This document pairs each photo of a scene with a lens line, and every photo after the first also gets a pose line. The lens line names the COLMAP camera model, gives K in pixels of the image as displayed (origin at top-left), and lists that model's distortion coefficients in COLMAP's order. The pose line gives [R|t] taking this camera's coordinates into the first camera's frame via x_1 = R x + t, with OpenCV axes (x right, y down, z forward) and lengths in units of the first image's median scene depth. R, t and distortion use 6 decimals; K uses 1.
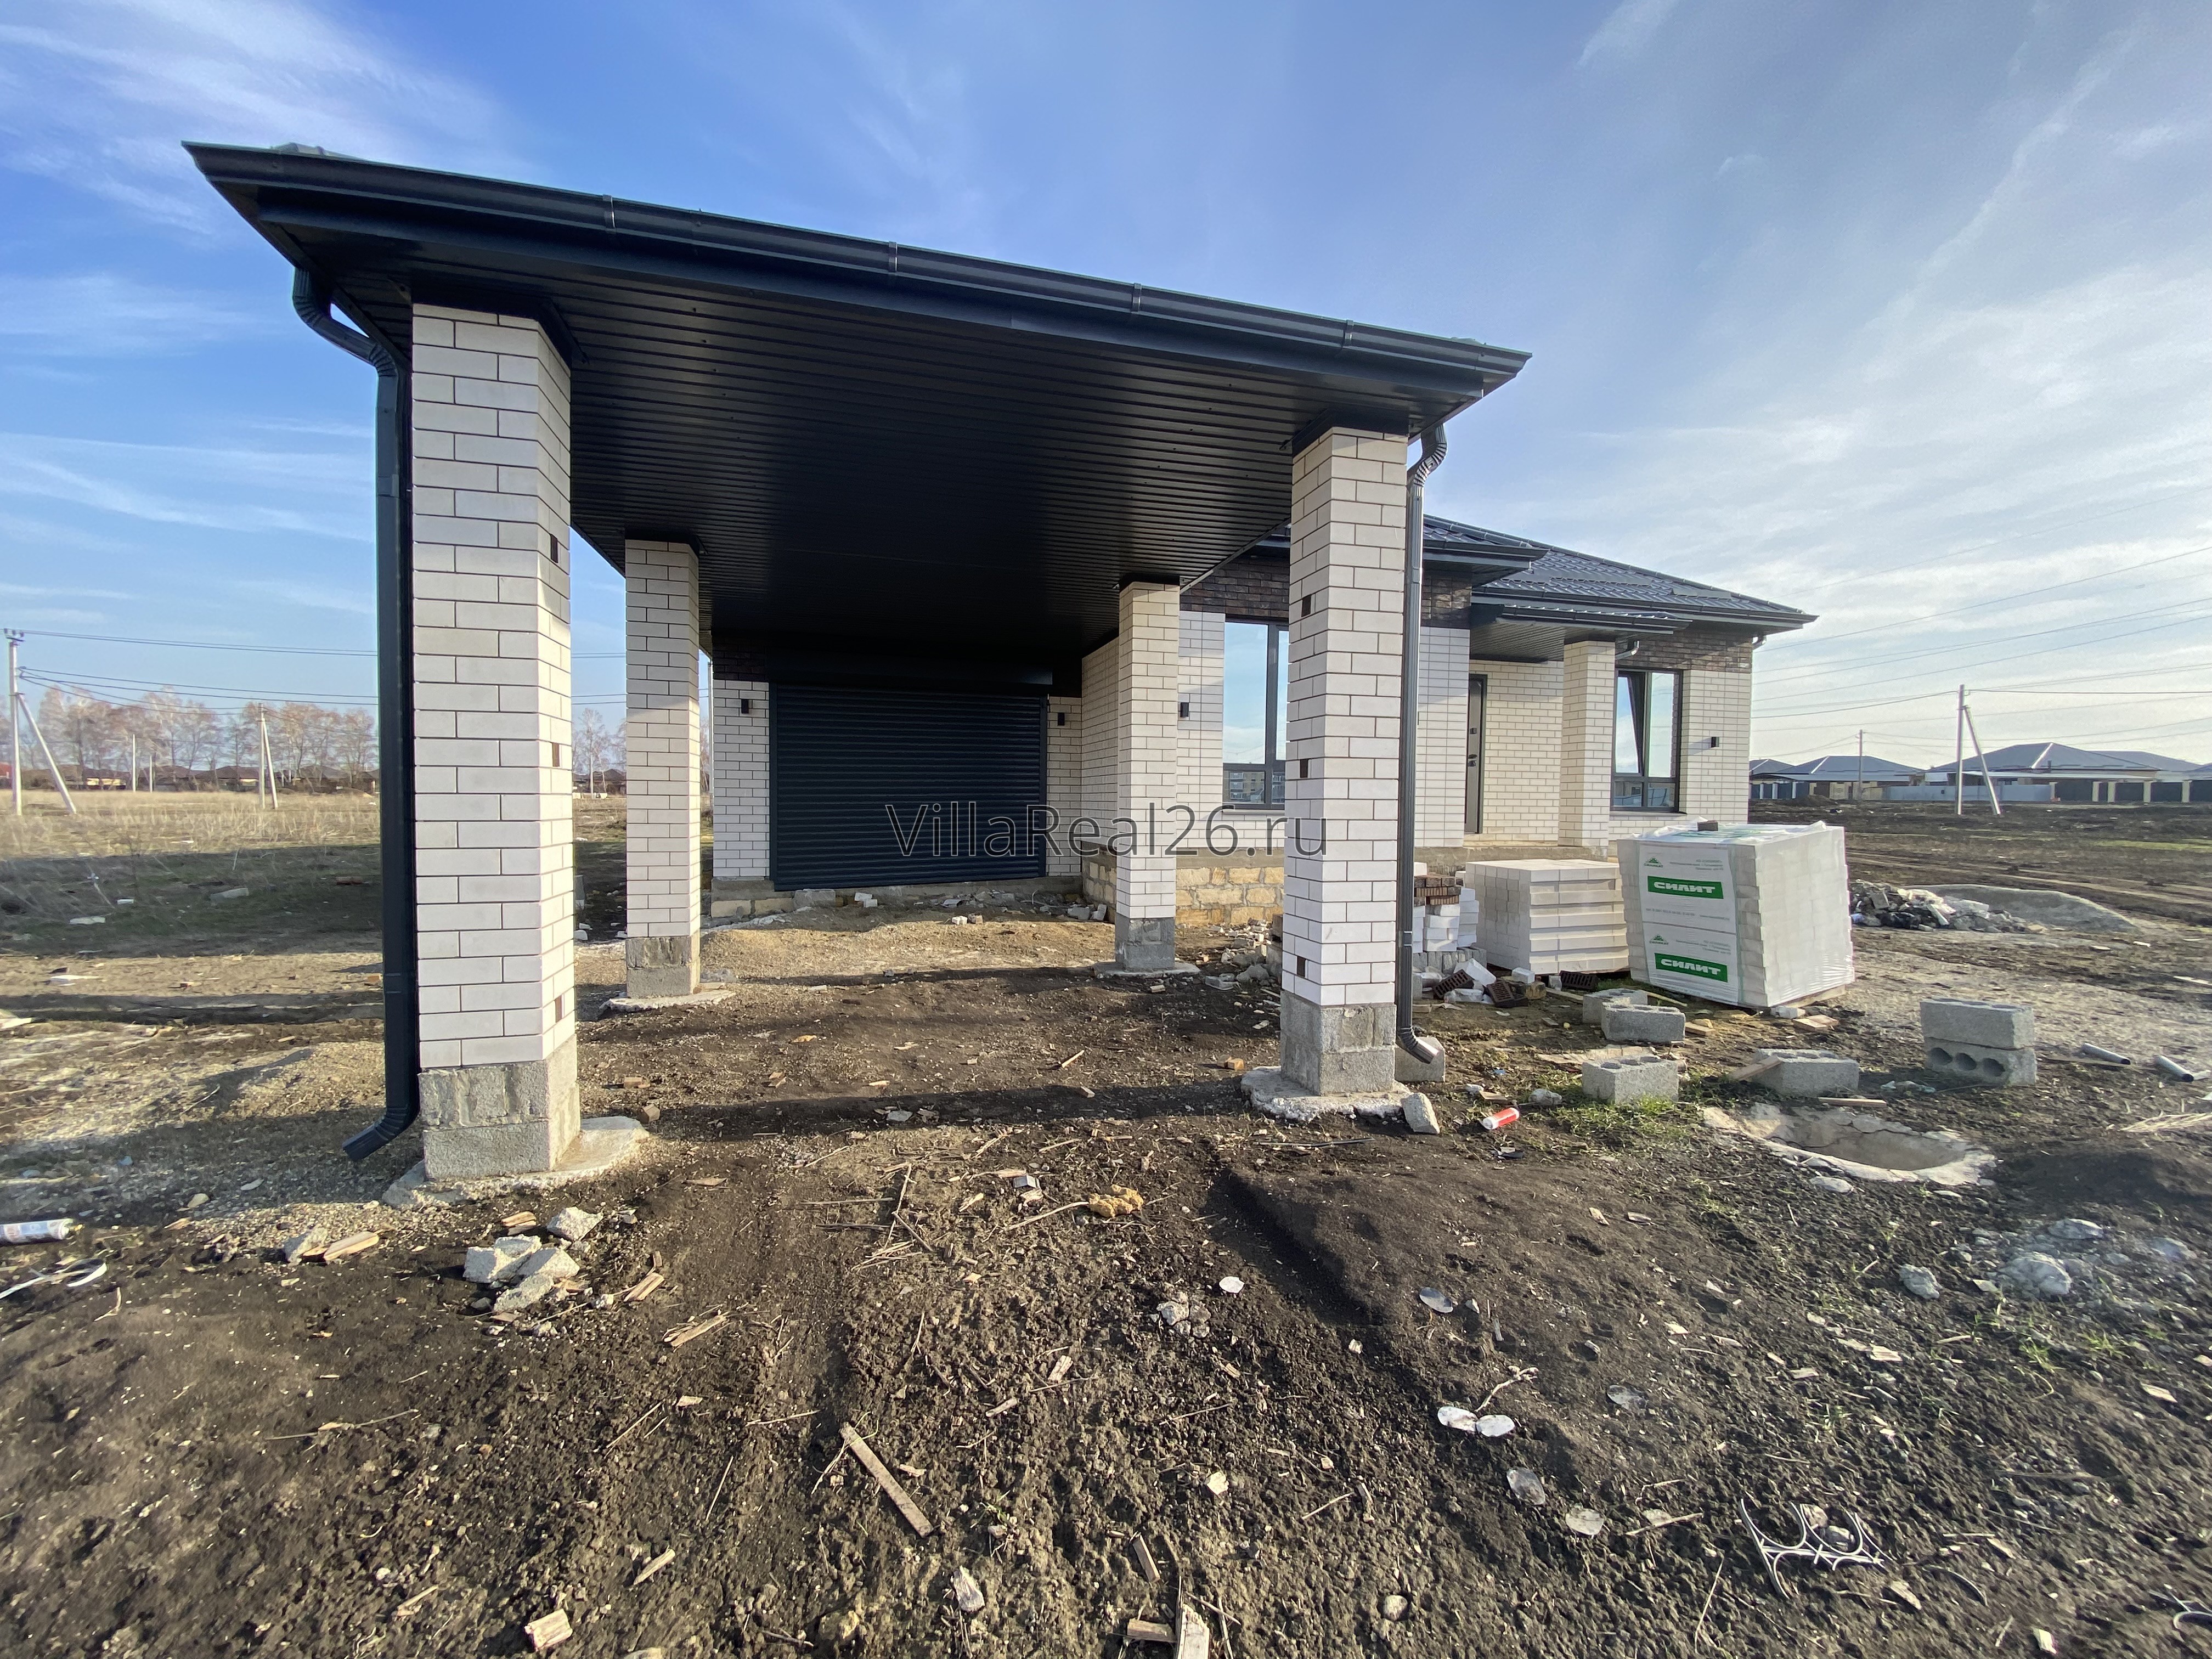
lens RADIAL K [[901.1, 0, 1108.2], [0, 901.1, 817.5], [0, 0, 1]] dist [0.015559, -0.016176]
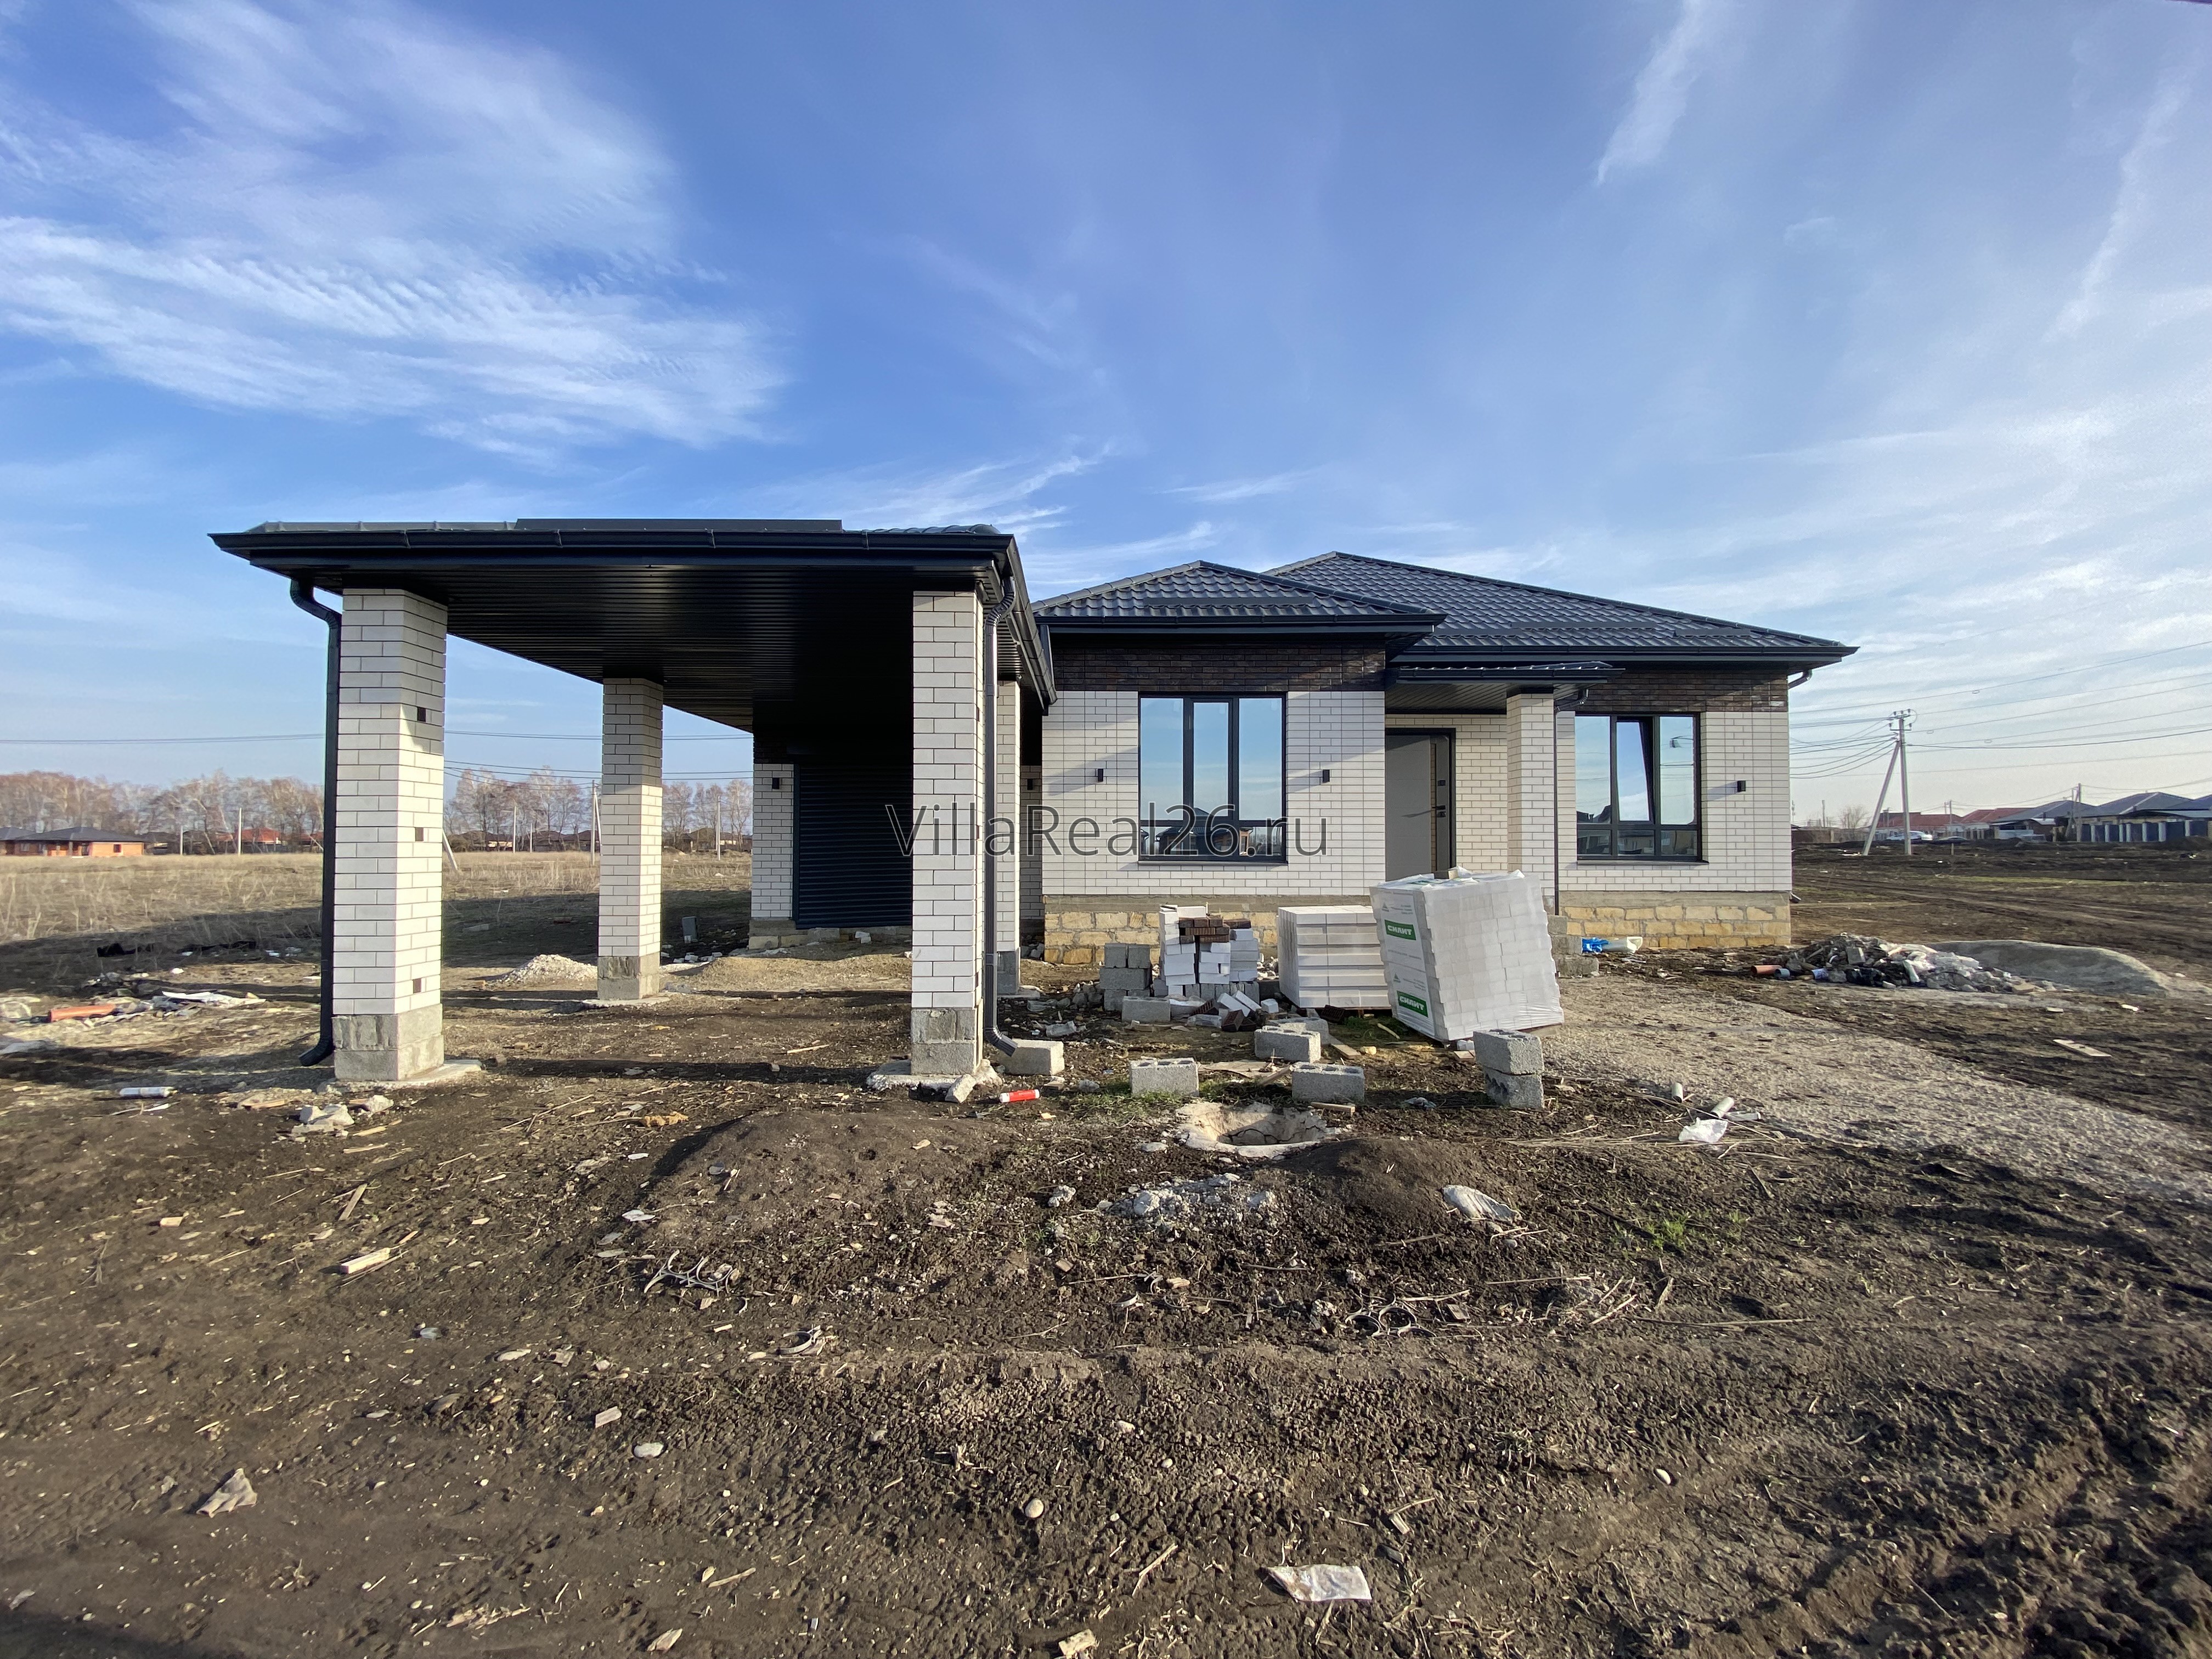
lens RADIAL K [[901.1, 0, 1108.2], [0, 901.1, 817.5], [0, 0, 1]] dist [0.015559, -0.016176]
pose [[0.966443, -0.019238, -0.256159, 0.376662], [0.004561, 0.998320, -0.057767, 0.001048], [0.256839, 0.054660, 0.964907, -0.107207]]
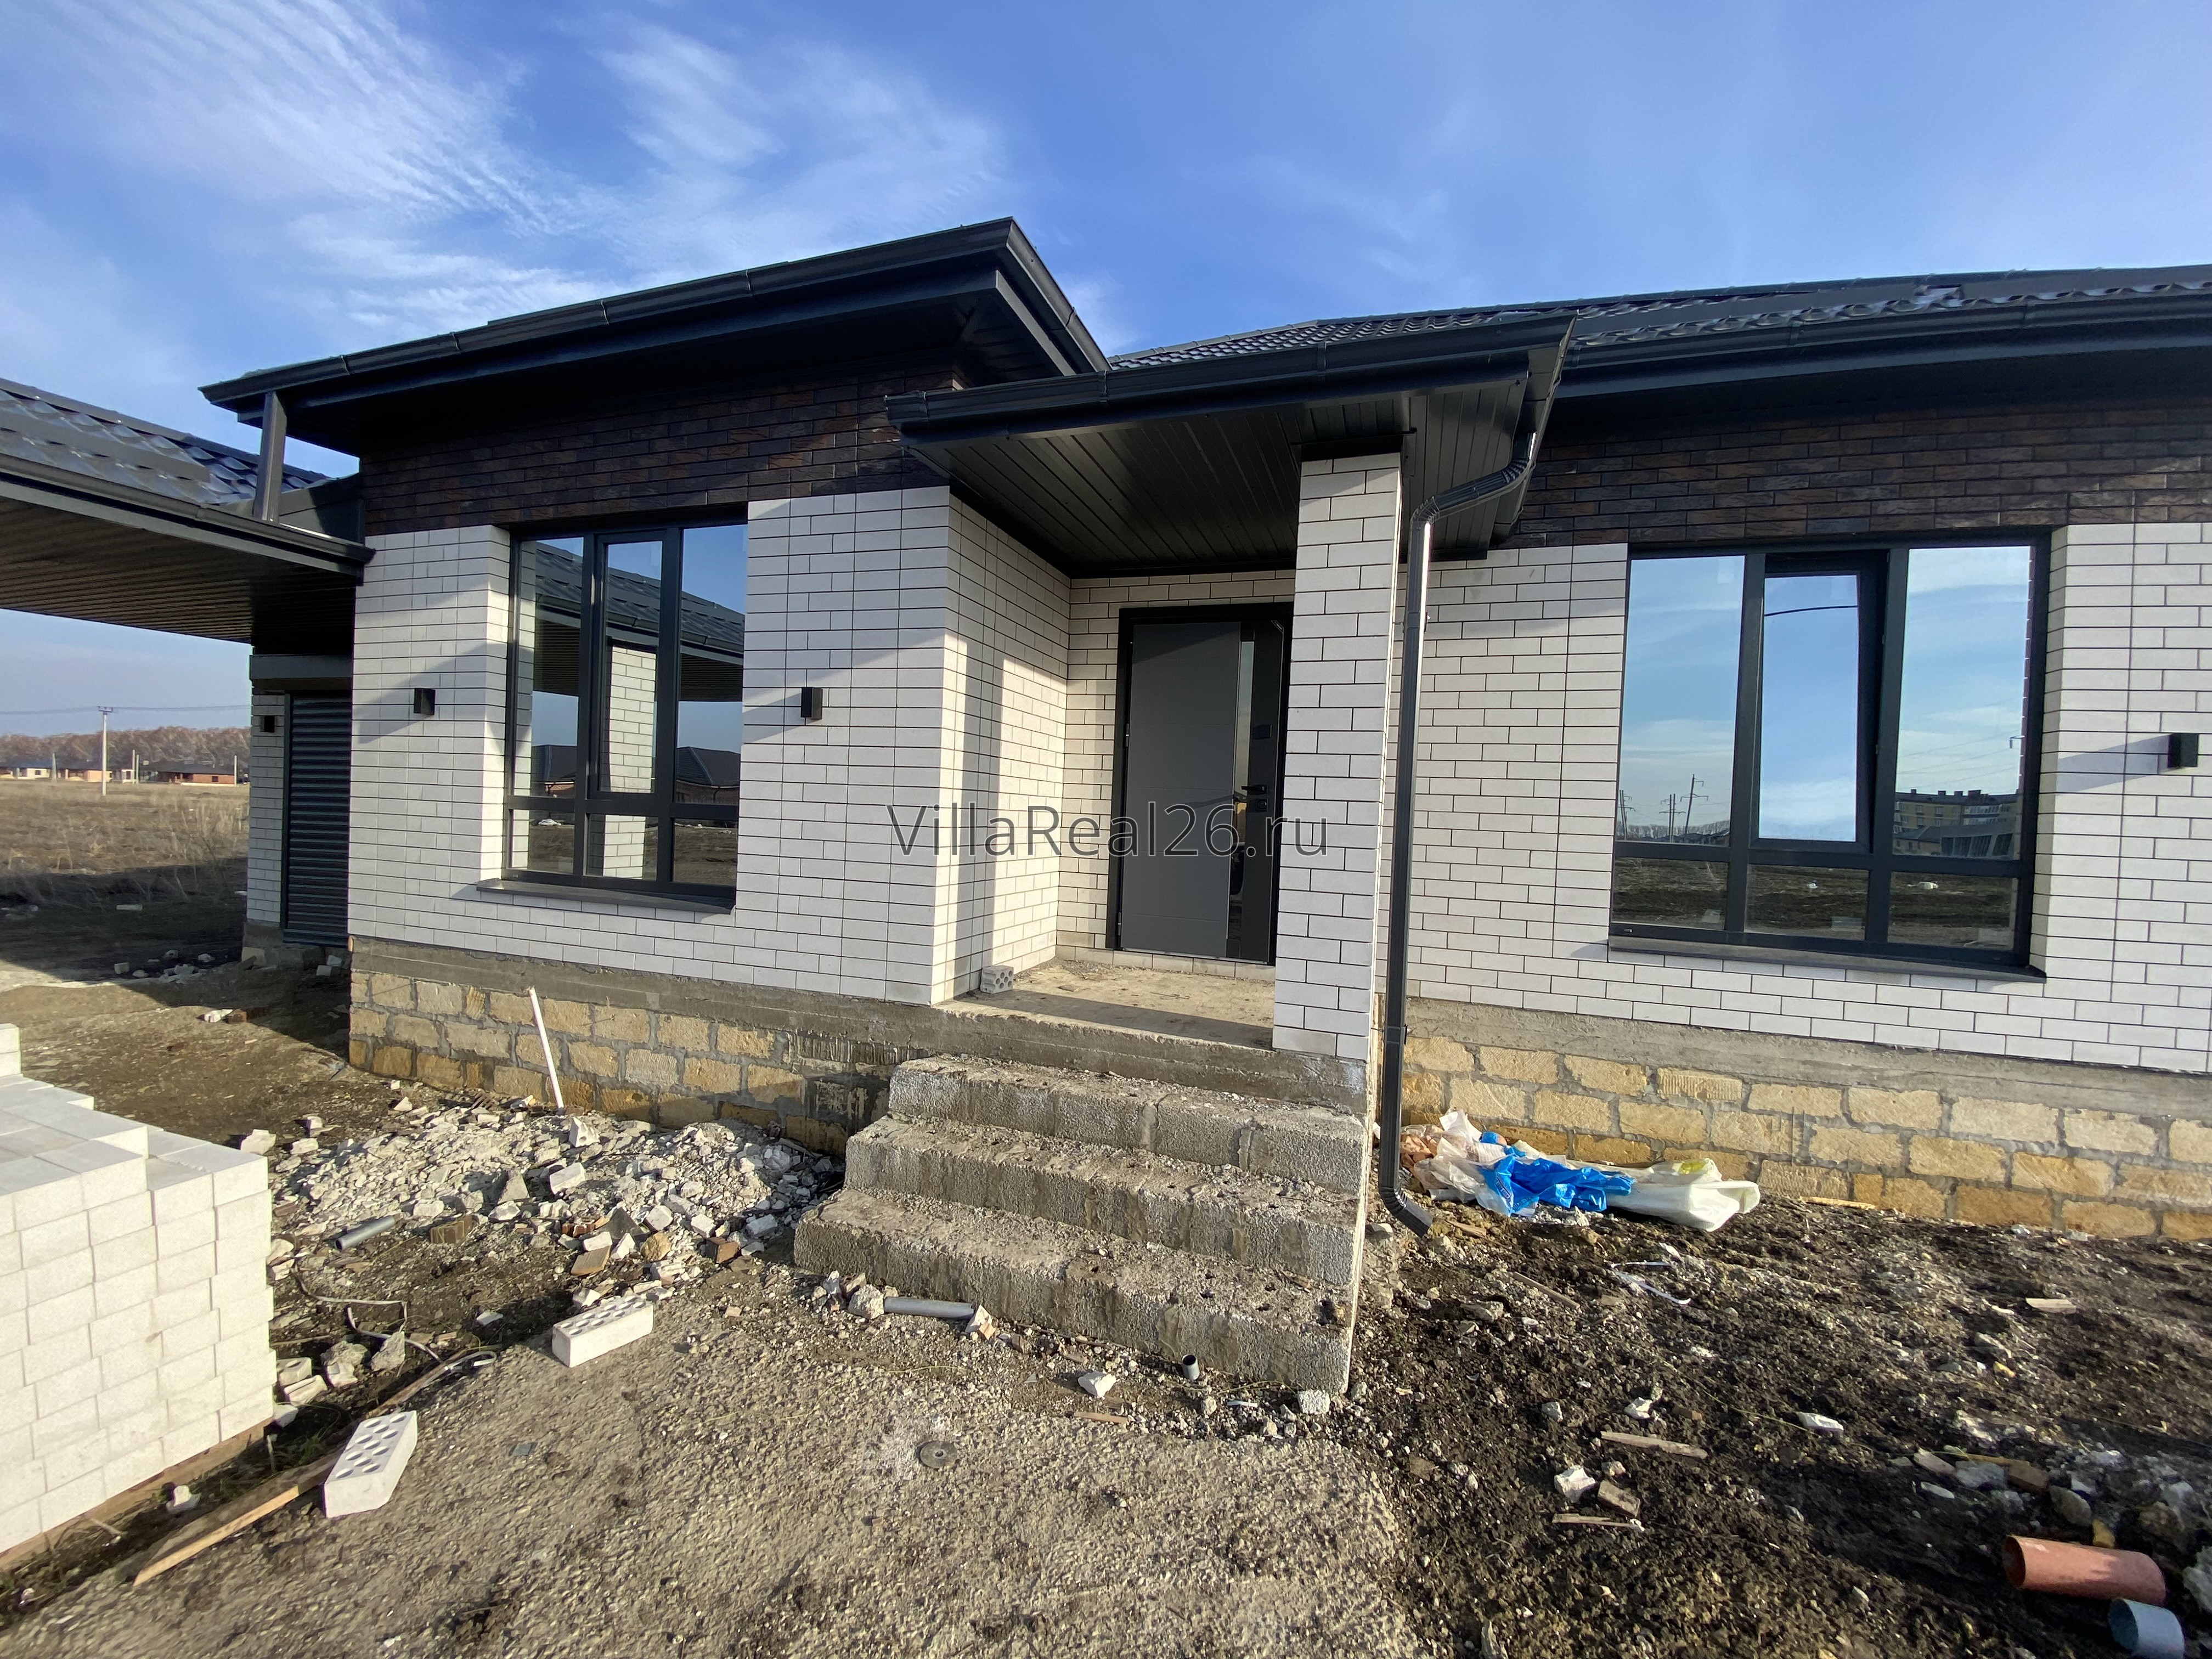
lens RADIAL K [[959.3, 0, 1125.9], [0, 959.3, 826.5], [0, 0, 1]] dist [0.021052, -0.022799]
pose [[0.821818, 0.030420, -0.568938, 0.772664], [-0.043738, 0.998995, -0.009764, -0.053639], [0.568069, 0.032909, 0.822322, 0.735366]]
